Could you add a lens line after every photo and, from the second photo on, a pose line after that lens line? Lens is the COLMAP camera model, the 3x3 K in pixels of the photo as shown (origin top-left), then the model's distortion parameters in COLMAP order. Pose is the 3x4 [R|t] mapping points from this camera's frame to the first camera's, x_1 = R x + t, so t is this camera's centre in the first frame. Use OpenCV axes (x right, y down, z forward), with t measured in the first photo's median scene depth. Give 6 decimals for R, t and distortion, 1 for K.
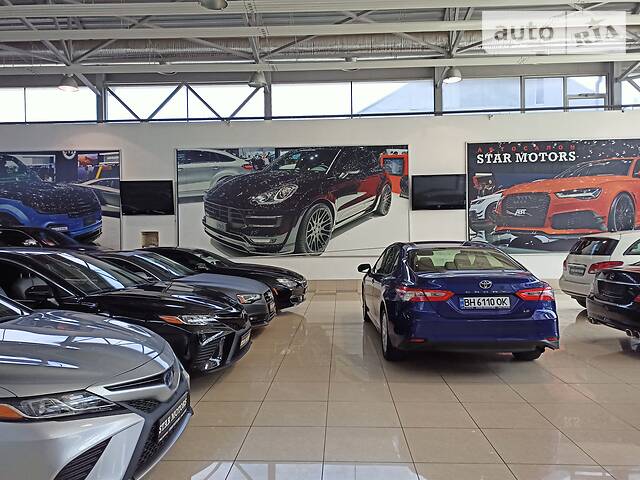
lens RADIAL K [[474.6, 0, 320.0], [0, 474.6, 240.0], [0, 0, 1]] dist [0.001417, -0.001137]
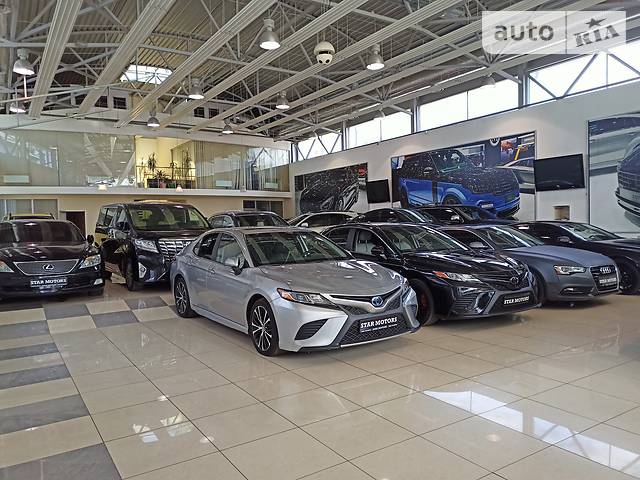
lens RADIAL K [[474.6, 0, 320.0], [0, 474.6, 240.0], [0, 0, 1]] dist [0.001417, -0.001137]
pose [[0.556846, 0.029849, -0.830079, 0.211741], [0.016266, 0.998771, 0.046826, -0.000267], [0.830457, -0.039577, 0.555676, -0.017130]]
